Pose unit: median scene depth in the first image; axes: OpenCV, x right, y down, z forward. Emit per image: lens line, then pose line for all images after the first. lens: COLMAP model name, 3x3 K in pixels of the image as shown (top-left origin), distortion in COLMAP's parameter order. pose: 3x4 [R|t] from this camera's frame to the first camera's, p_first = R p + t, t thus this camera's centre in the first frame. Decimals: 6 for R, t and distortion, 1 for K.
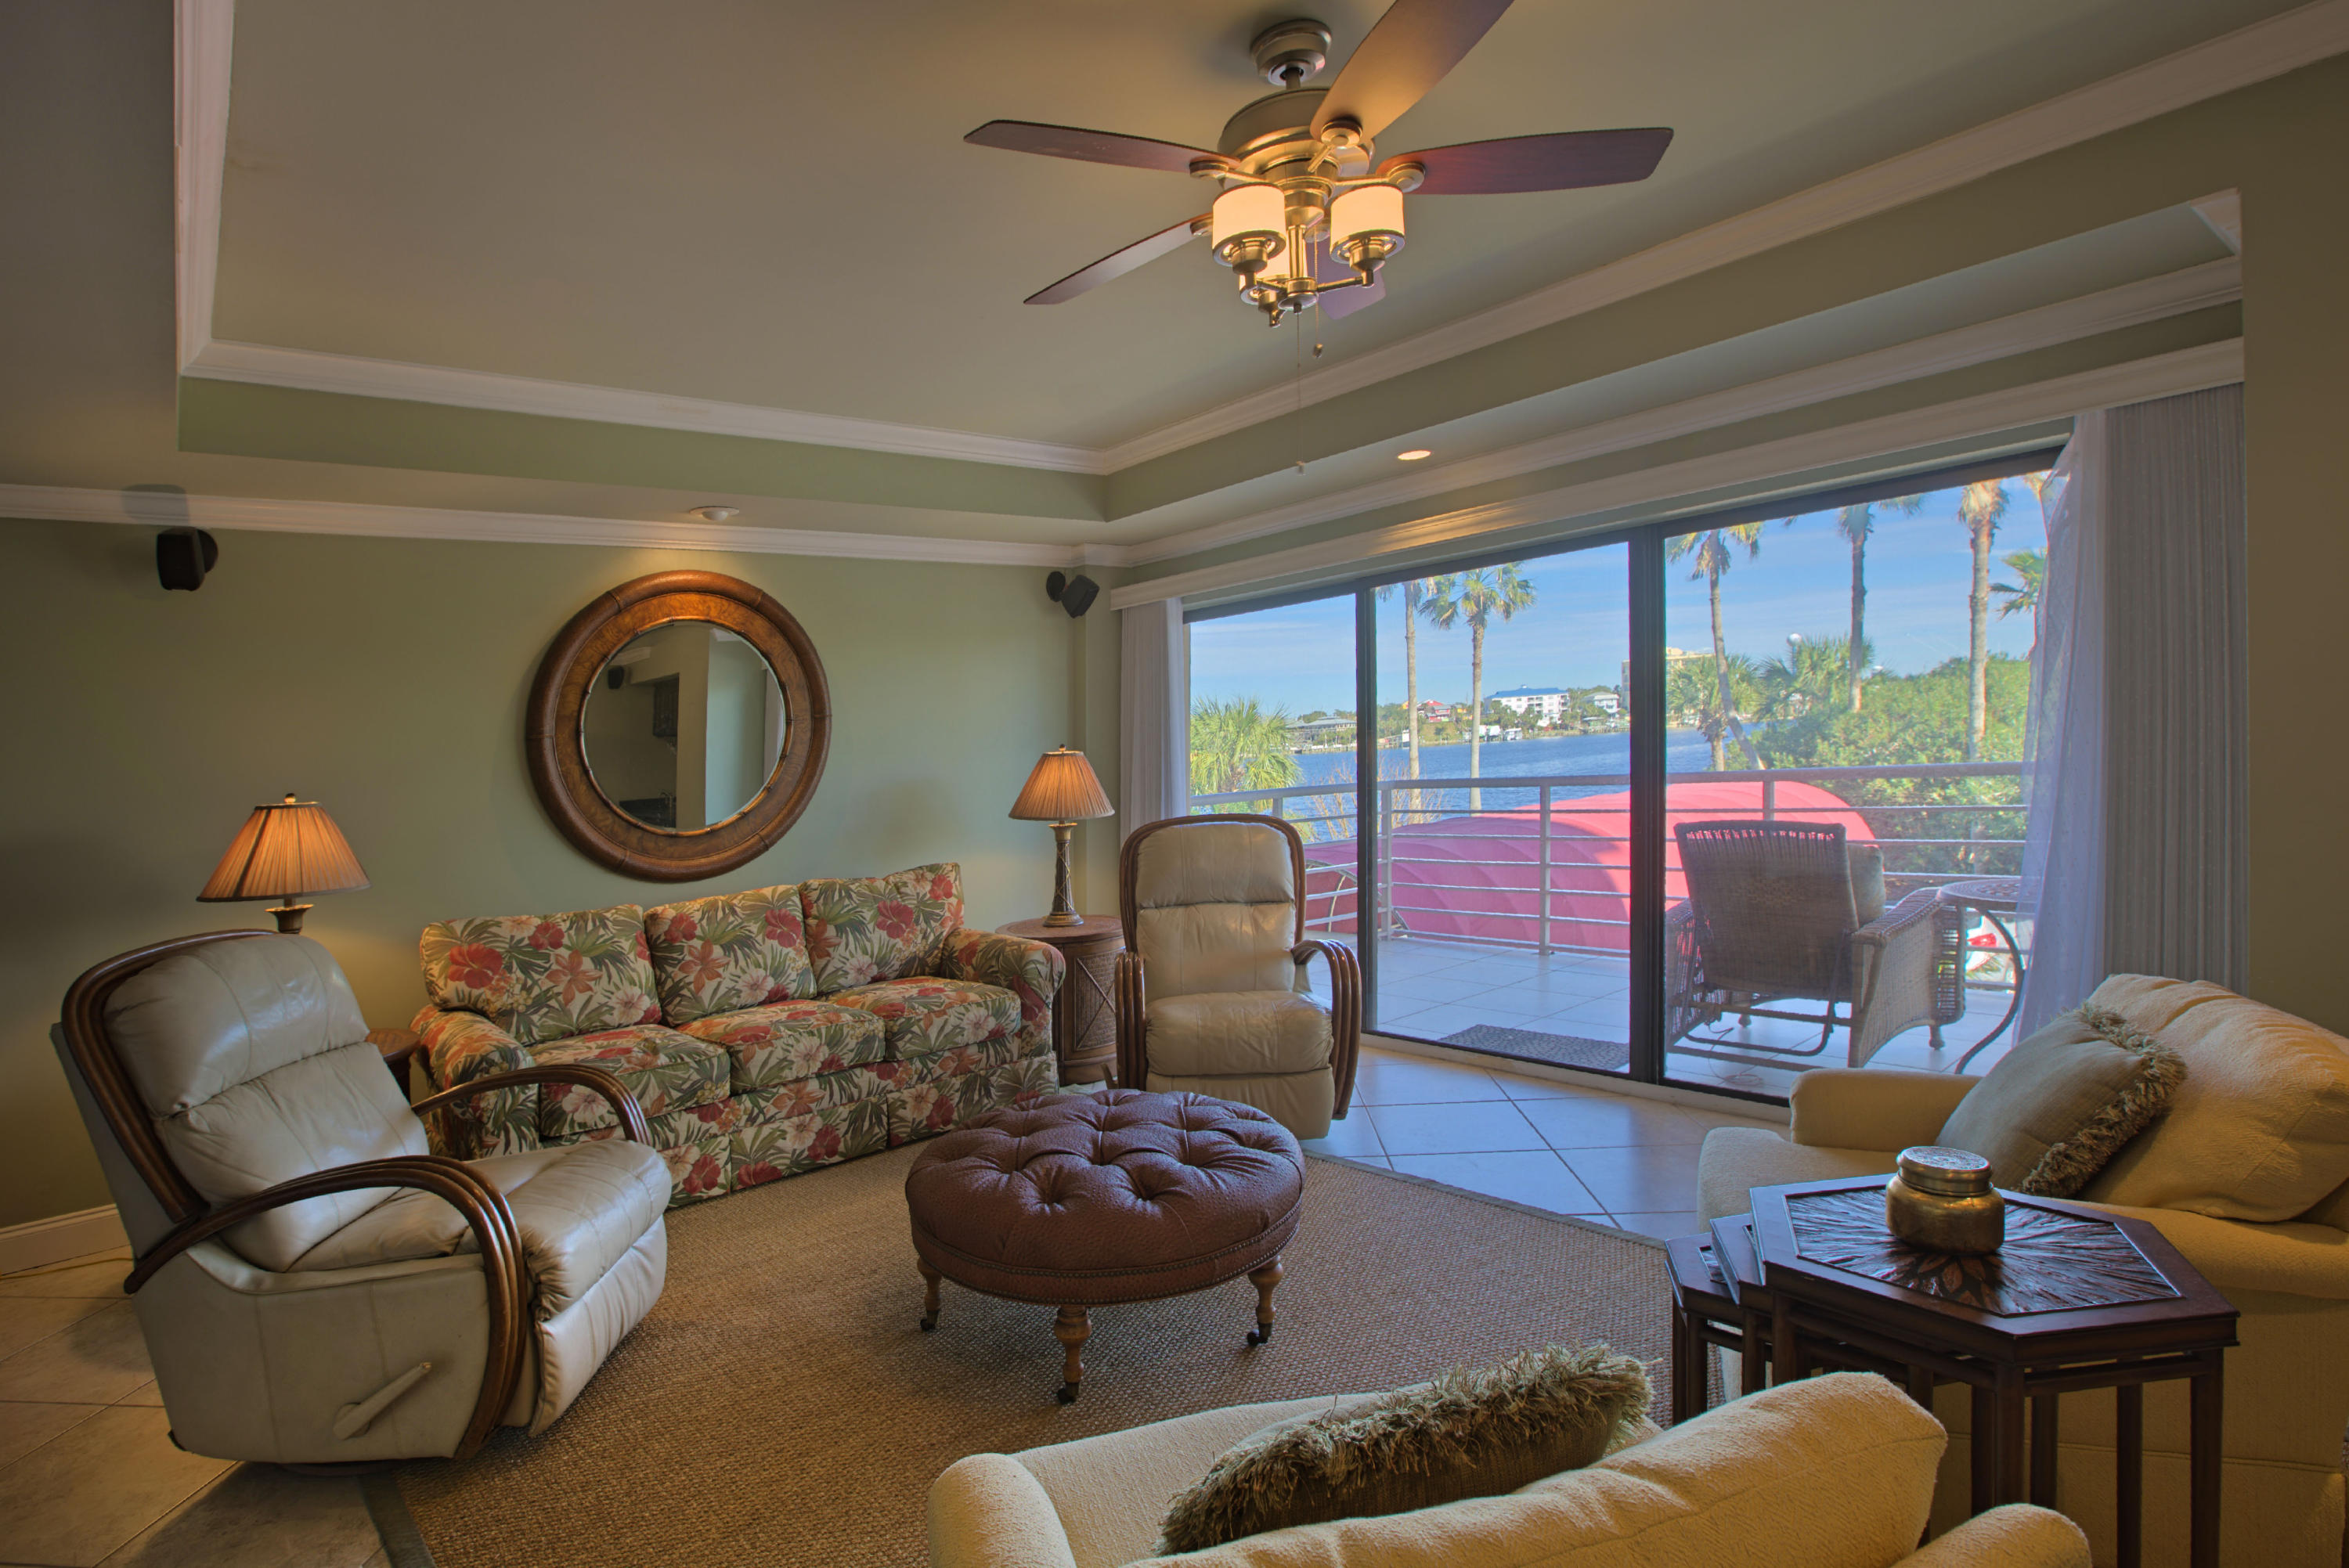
lens RADIAL K [[1189.3, 0, 1172.5], [0, 1189.3, 717.7], [0, 0, 1]] dist [-0.077252, 0.035338]
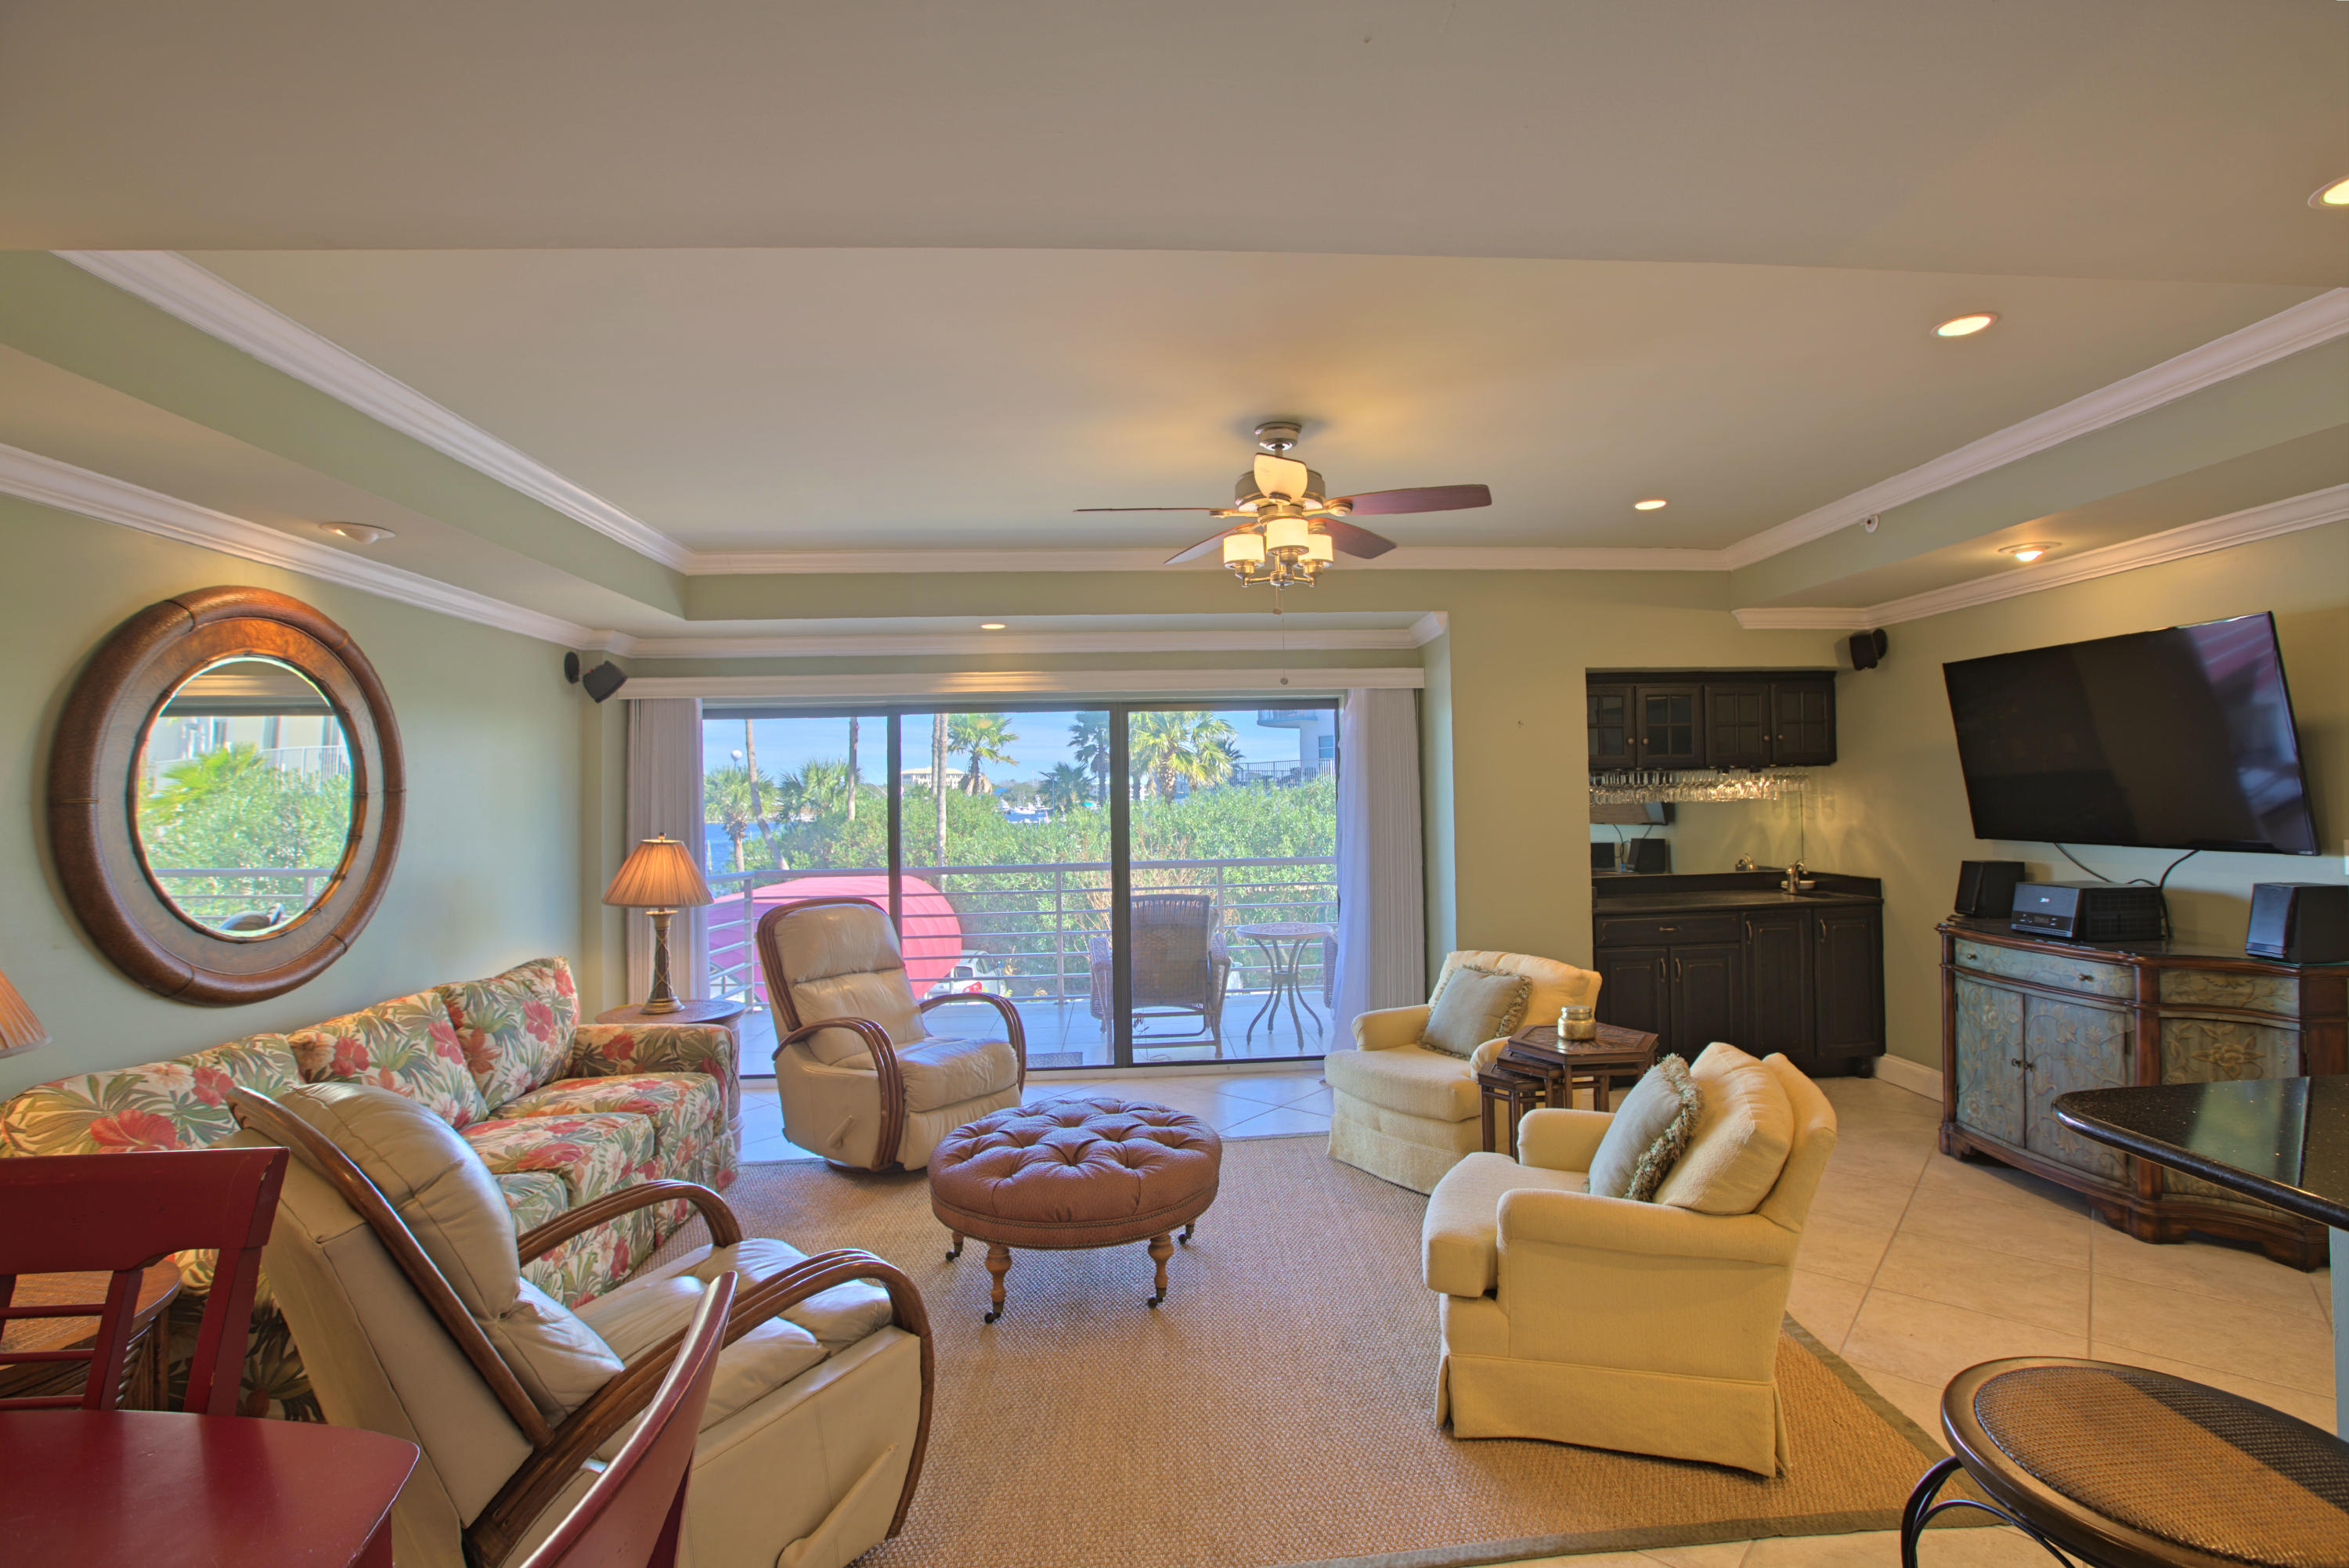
lens RADIAL K [[1090.5, 0, 1174.3], [0, 1090.5, 755.6], [0, 0, 1]] dist [-0.056506, 0.024646]
pose [[0.558519, 0.085399, 0.825084, -0.672048], [-0.037350, 0.996266, -0.077834, 0.013519], [-0.828650, 0.012655, 0.559624, 0.134965]]
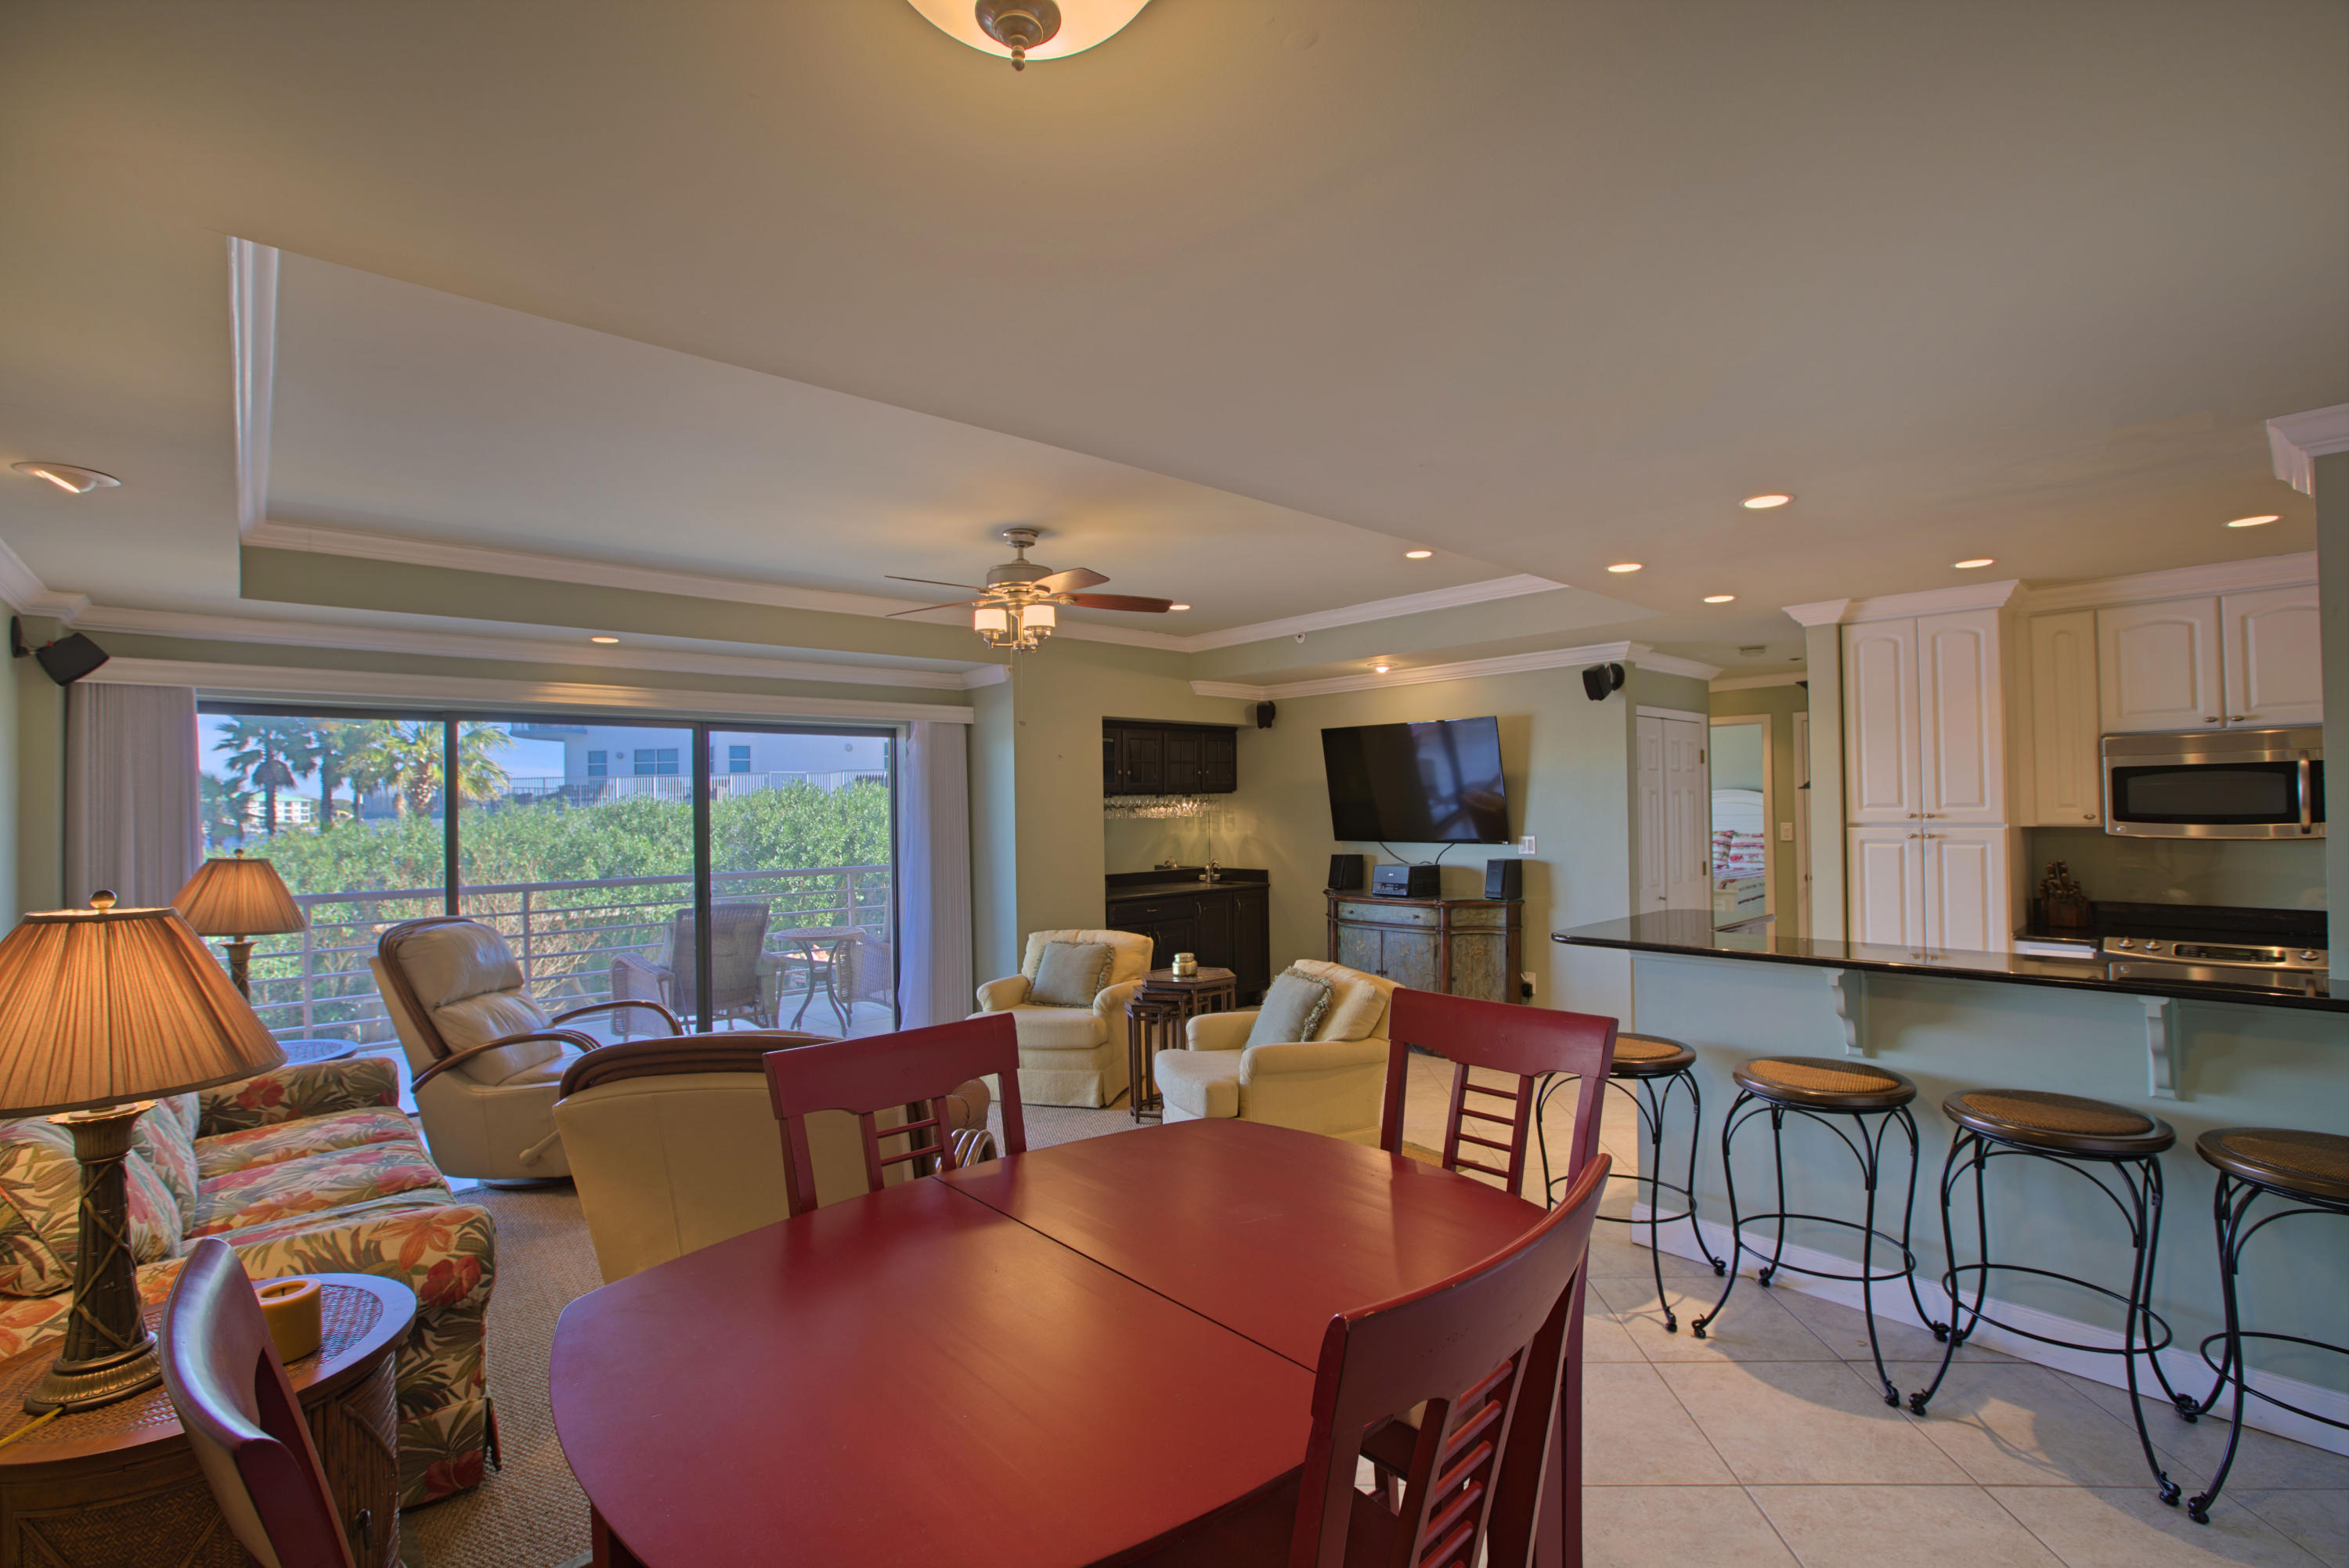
lens RADIAL K [[1090.5, 0, 1174.3], [0, 1090.5, 755.6], [0, 0, 1]] dist [-0.056506, 0.024646]
pose [[-0.071844, 0.112567, 0.991043, -1.017596], [-0.005726, 0.993548, -0.113266, 0.043987], [-0.997399, -0.013813, -0.070736, 0.422742]]
